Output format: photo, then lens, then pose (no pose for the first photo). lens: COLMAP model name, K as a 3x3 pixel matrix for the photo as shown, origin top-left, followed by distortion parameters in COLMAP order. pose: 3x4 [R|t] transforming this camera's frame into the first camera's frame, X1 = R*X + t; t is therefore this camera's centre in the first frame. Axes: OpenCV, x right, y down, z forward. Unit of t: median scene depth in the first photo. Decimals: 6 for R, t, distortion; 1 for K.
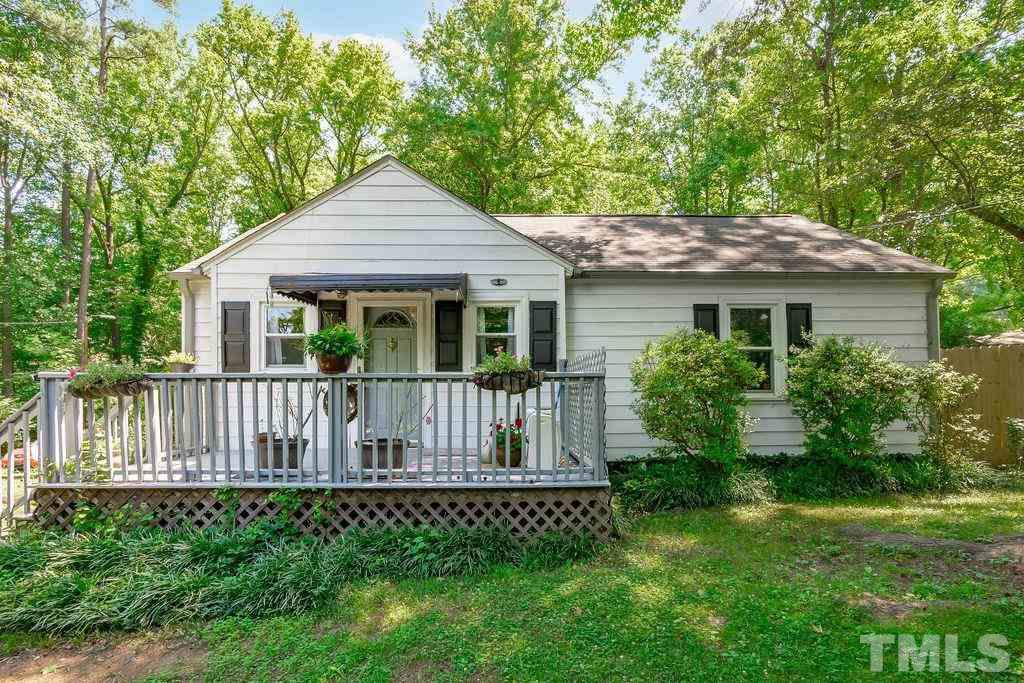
lens RADIAL K [[482.0, 0, 523.4], [0, 482.0, 392.2], [0, 0, 1]] dist [-0.014105, 0.000397]
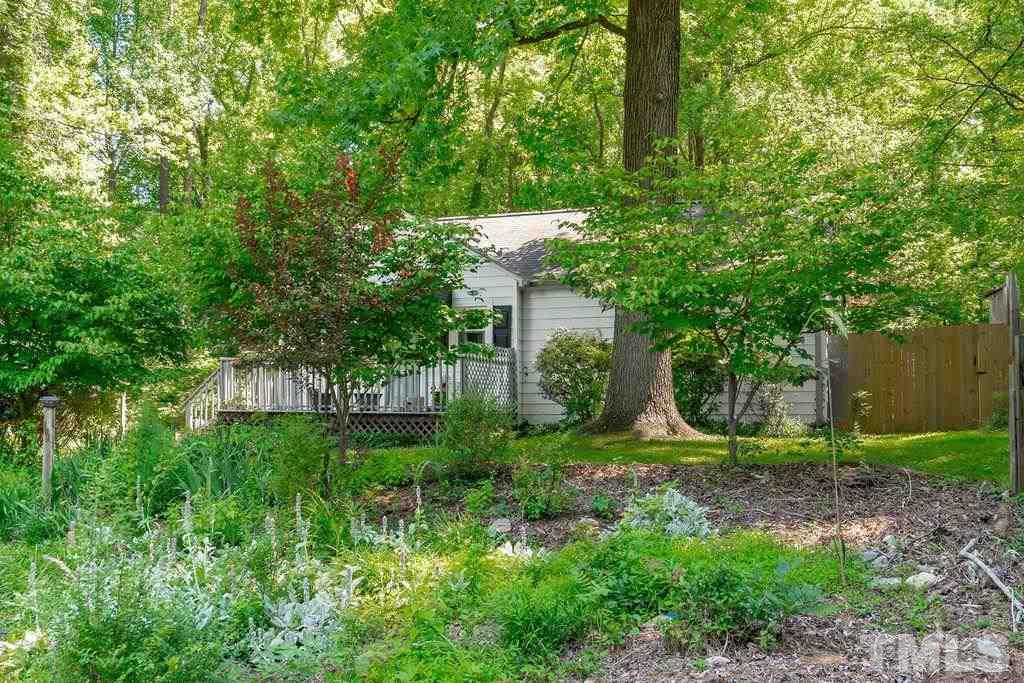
lens RADIAL K [[1000.6, 0, 510.5], [0, 1000.6, 348.8], [0, 0, 1]] dist [-0.002340, 0.000000]
pose [[0.923633, -0.012300, -0.383080, 1.102701], [-0.014456, 0.997656, -0.066888, 0.118483], [0.383005, 0.067317, 0.921290, -1.534437]]
